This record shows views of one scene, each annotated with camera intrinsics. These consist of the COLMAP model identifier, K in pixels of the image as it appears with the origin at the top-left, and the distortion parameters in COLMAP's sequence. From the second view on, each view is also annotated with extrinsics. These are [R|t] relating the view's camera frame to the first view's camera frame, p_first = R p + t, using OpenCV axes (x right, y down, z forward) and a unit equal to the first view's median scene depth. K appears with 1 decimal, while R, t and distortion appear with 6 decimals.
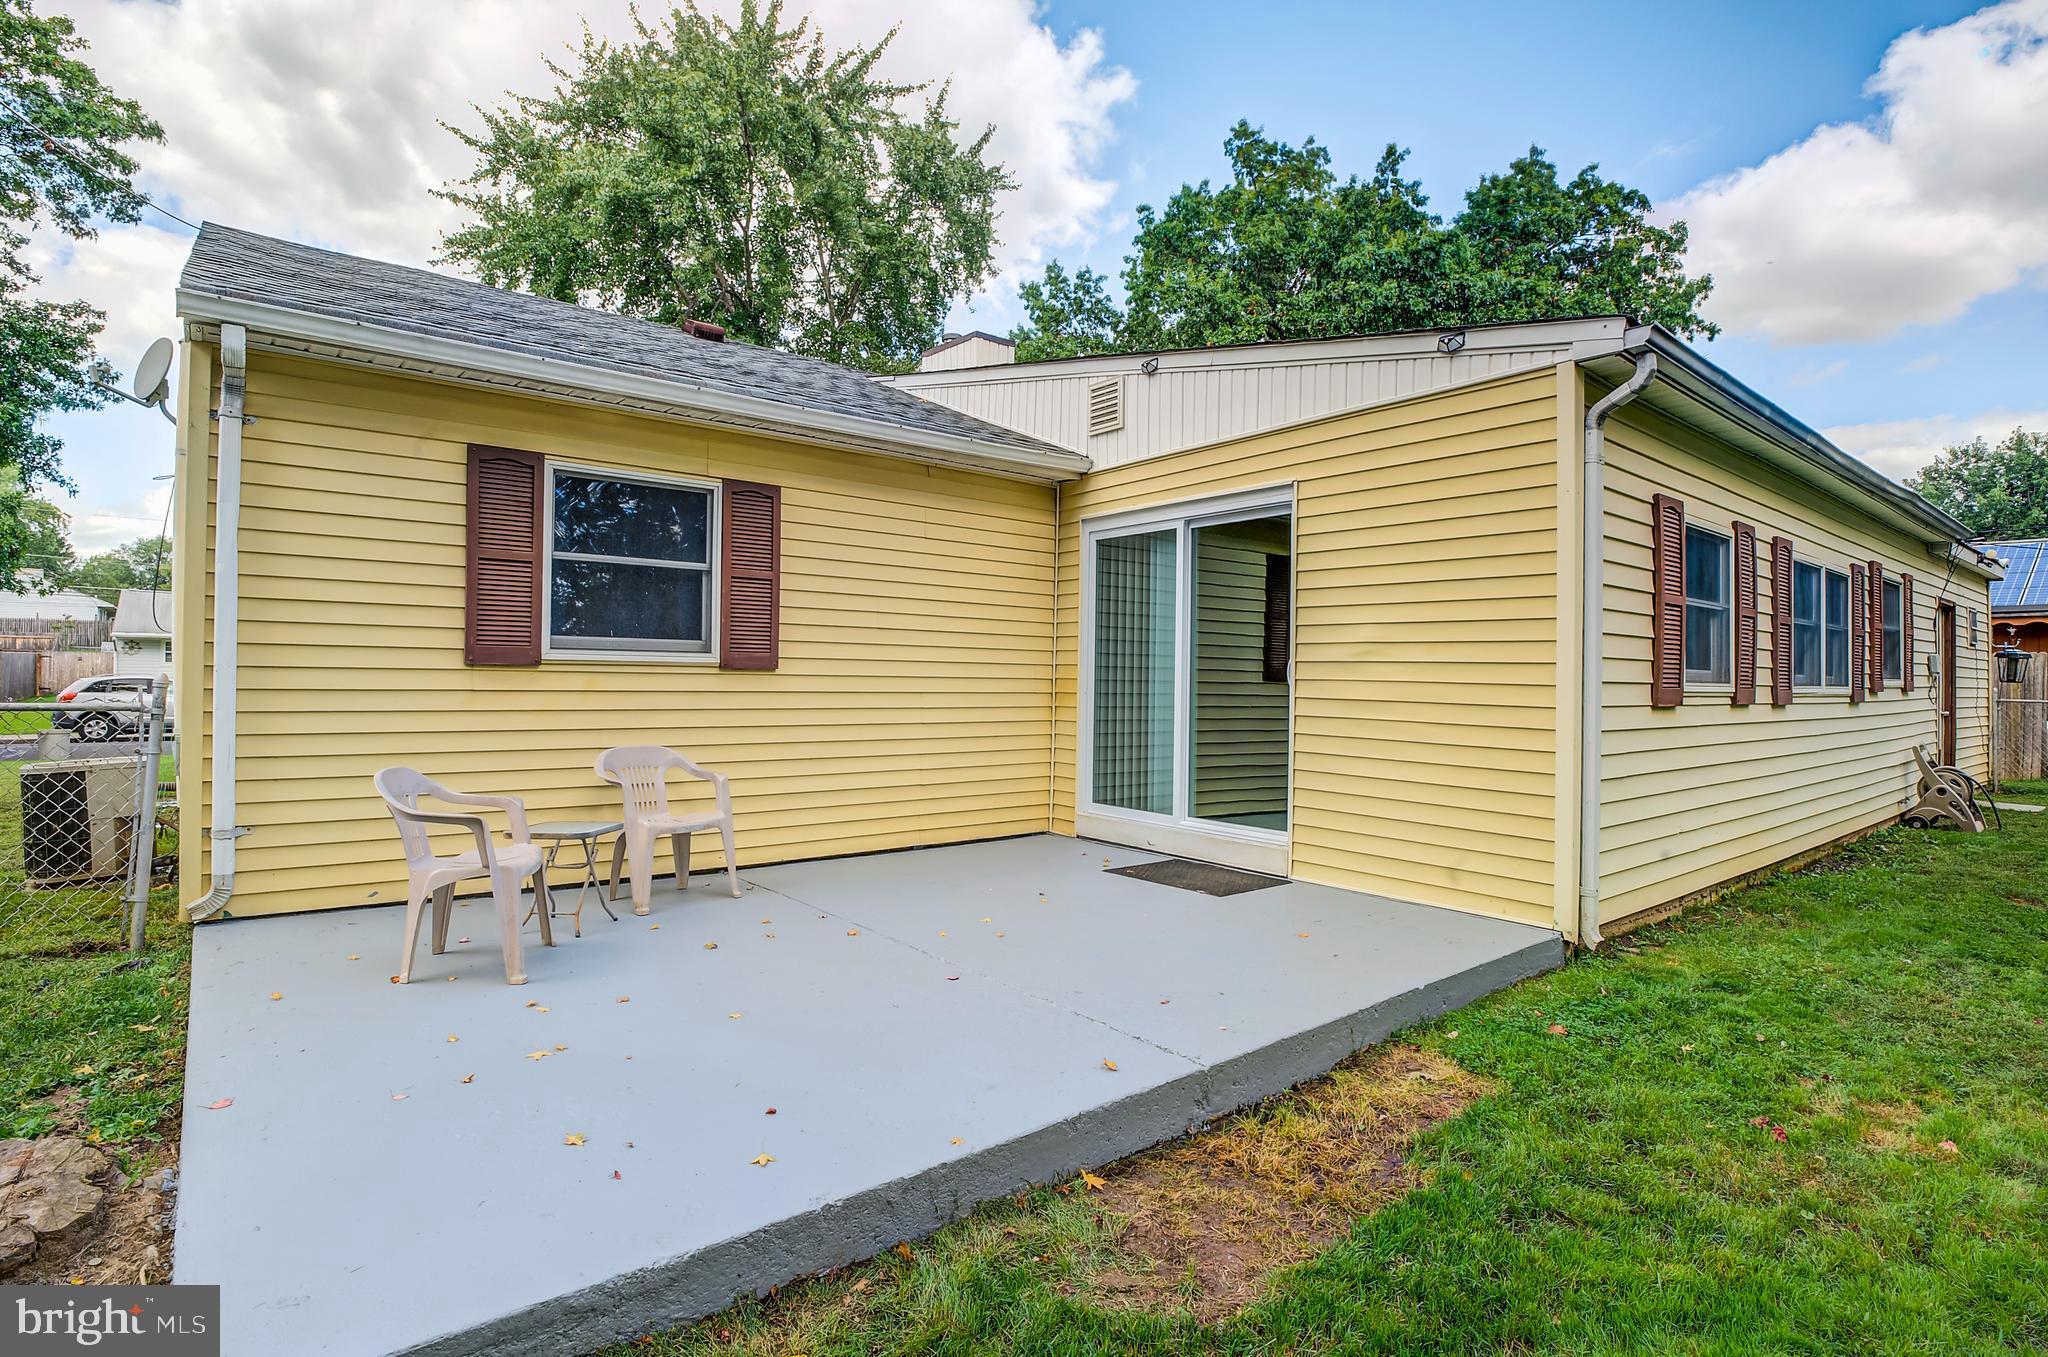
lens RADIAL K [[1013.3, 0, 1020.2], [0, 1013.3, 678.4], [0, 0, 1]] dist [-0.018959, -0.005245]
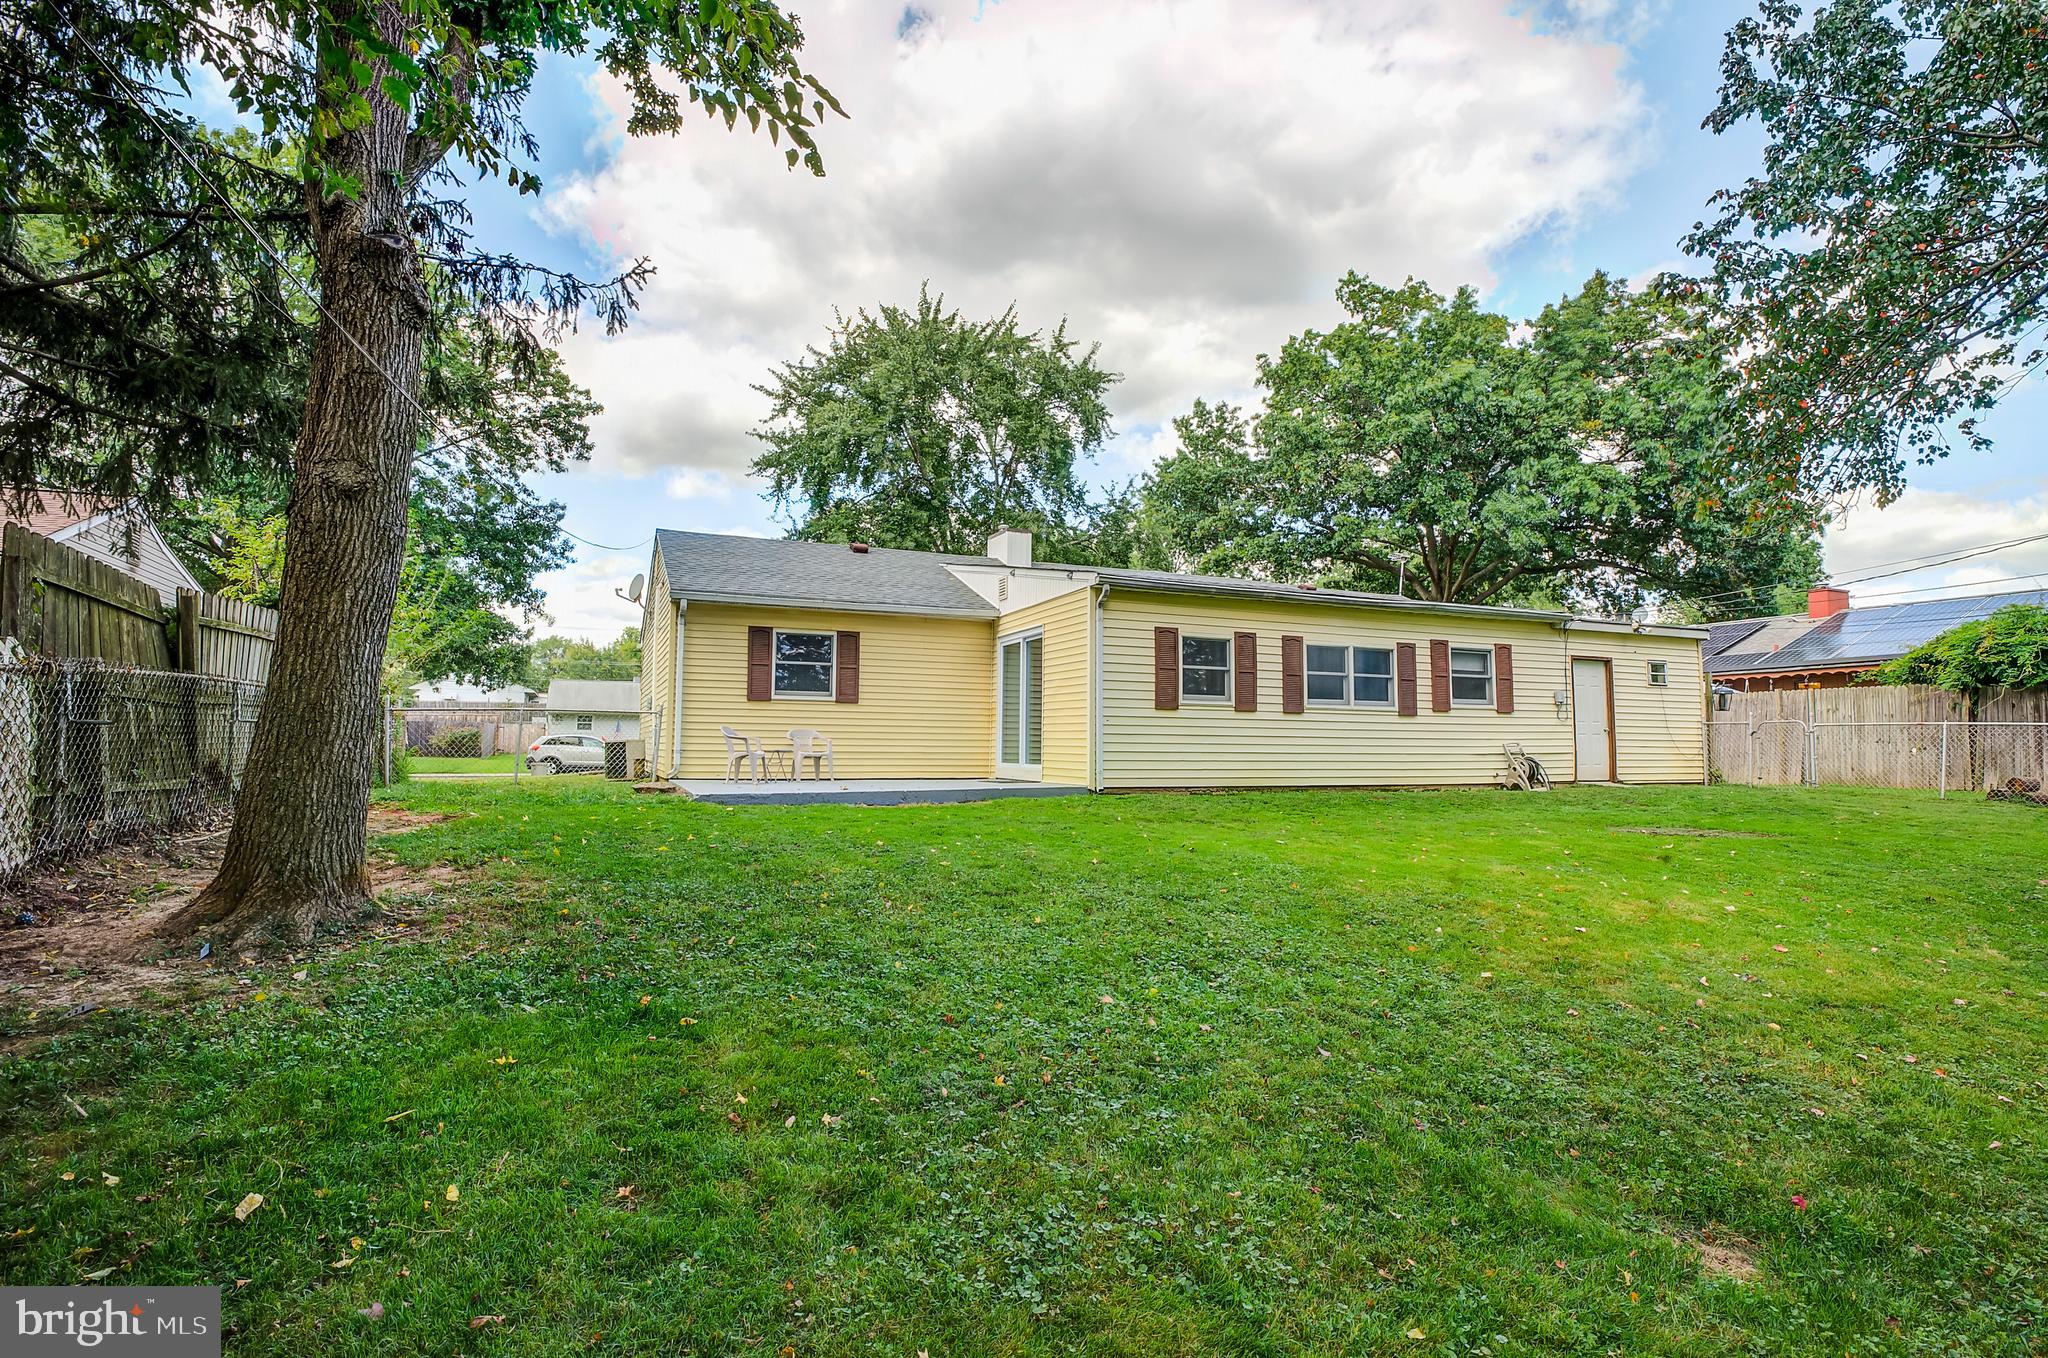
lens RADIAL K [[1031.9, 0, 1020.9], [0, 1031.9, 705.3], [0, 0, 1]] dist [-0.020860, -0.000385]
pose [[0.961774, -0.015894, -0.273384, 0.297455], [0.003302, 0.998915, -0.046457, 0.040826], [0.273825, 0.043779, 0.960783, -0.478782]]
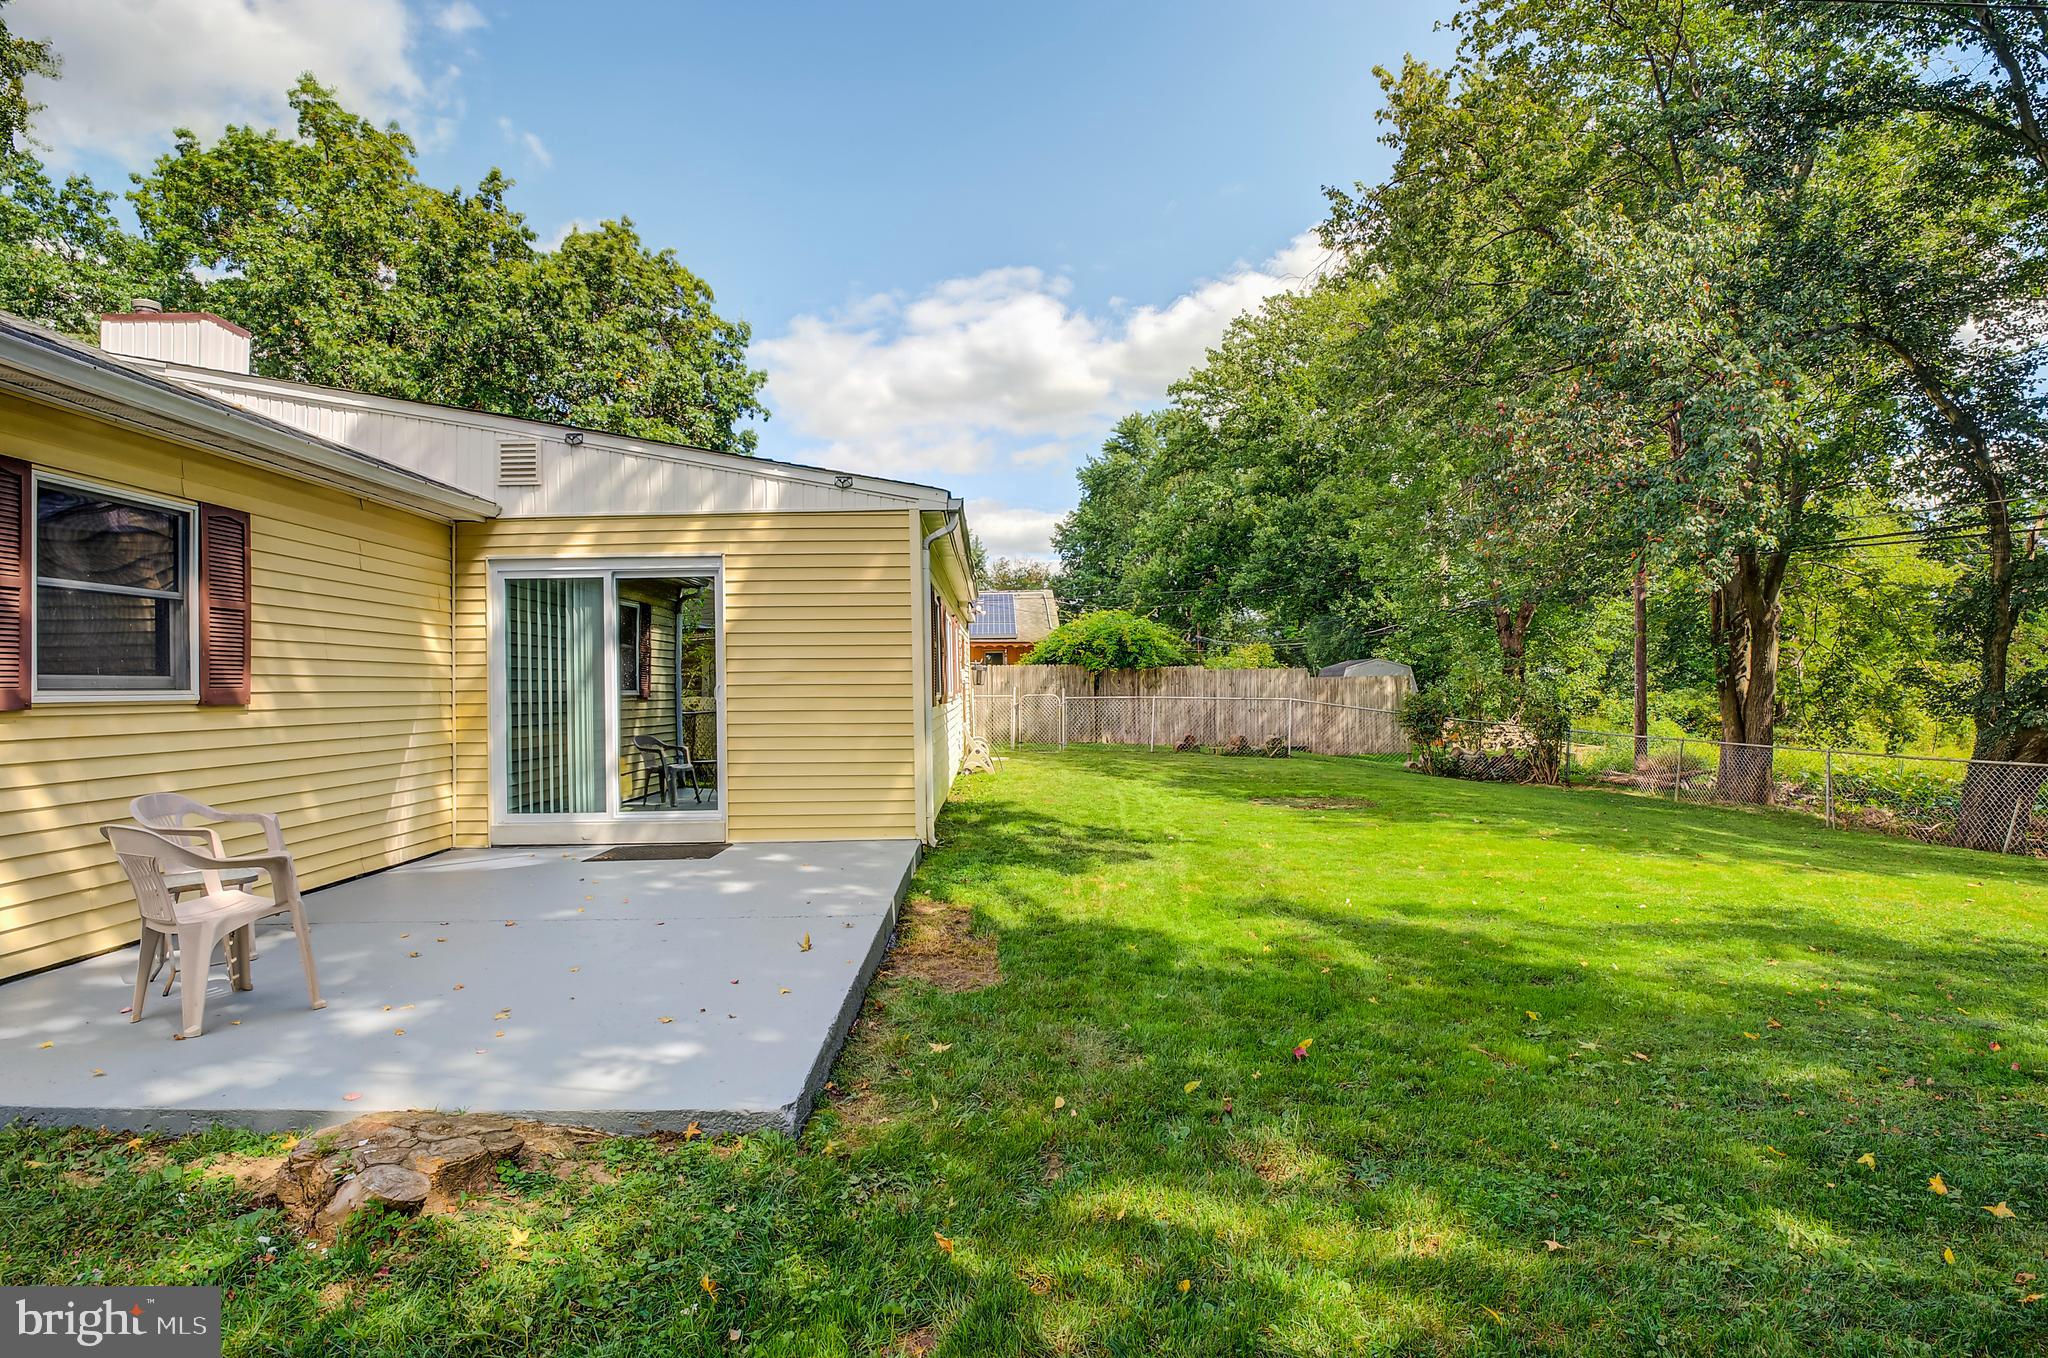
lens RADIAL K [[1013.3, 0, 1020.2], [0, 1013.3, 678.9], [0, 0, 1]] dist [-0.018959, -0.005245]
pose [[0.608550, -0.018042, 0.793311, -0.185703], [0.025434, 0.999671, 0.003225, -0.006165], [-0.793108, 0.018214, 0.608808, -0.050282]]
